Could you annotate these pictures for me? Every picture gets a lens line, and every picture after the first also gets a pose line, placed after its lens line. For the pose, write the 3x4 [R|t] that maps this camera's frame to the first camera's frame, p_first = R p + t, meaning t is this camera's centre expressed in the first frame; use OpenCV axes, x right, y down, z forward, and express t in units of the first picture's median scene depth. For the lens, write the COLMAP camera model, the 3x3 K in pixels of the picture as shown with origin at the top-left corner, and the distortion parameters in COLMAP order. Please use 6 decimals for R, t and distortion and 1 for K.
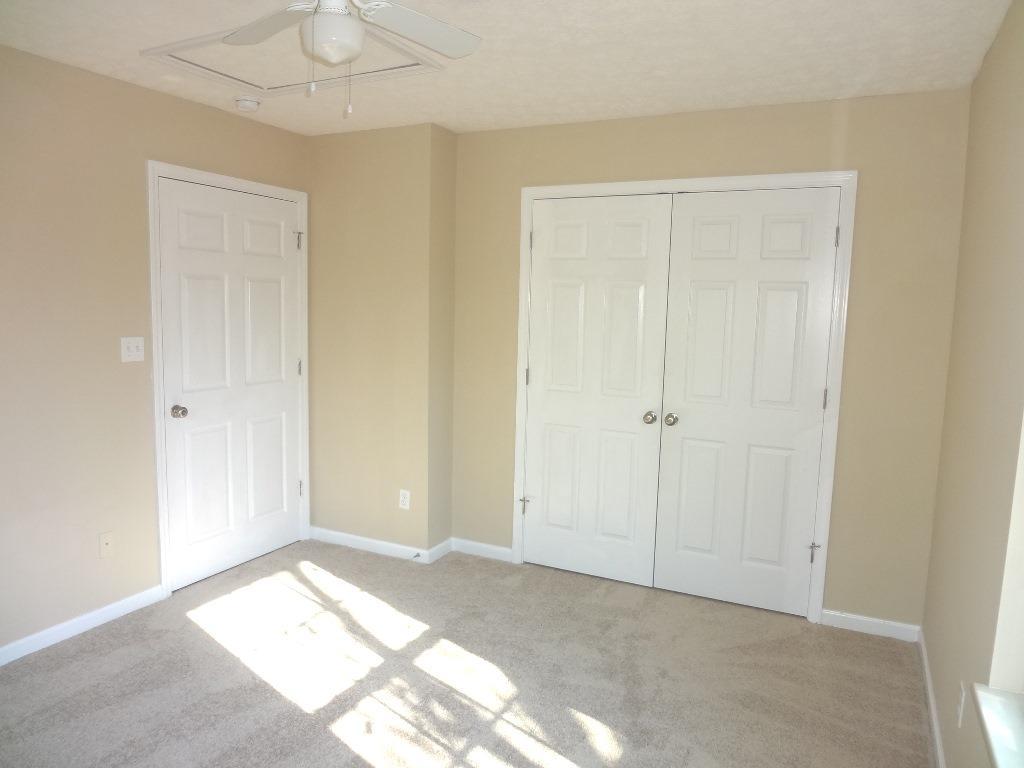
lens RADIAL K [[698.2, 0, 512.0], [0, 698.2, 384.0], [0, 0, 1]] dist [-0.039063, -0.002185]
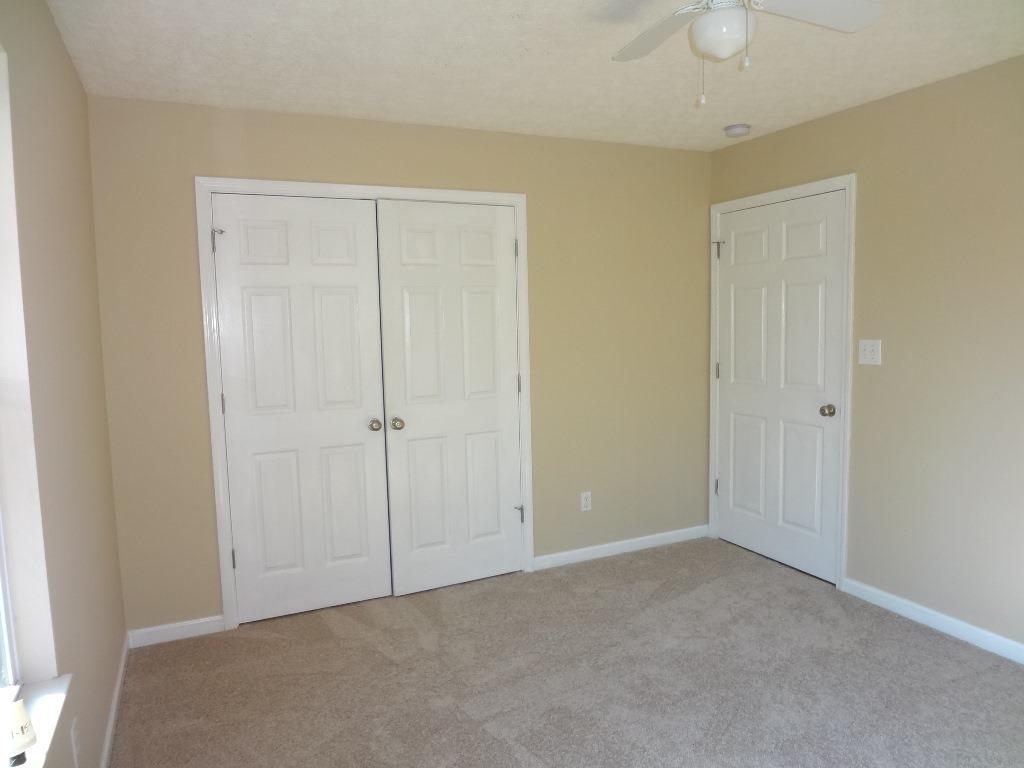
lens RADIAL K [[720.4, 0, 512.0], [0, 720.4, 384.0], [0, 0, 1]] dist [0.001645, -0.000150]
pose [[0.626879, -0.113886, 0.770749, -0.499611], [0.129346, 0.990744, 0.041190, -0.028755], [-0.768305, 0.073872, 0.635807, 0.212394]]
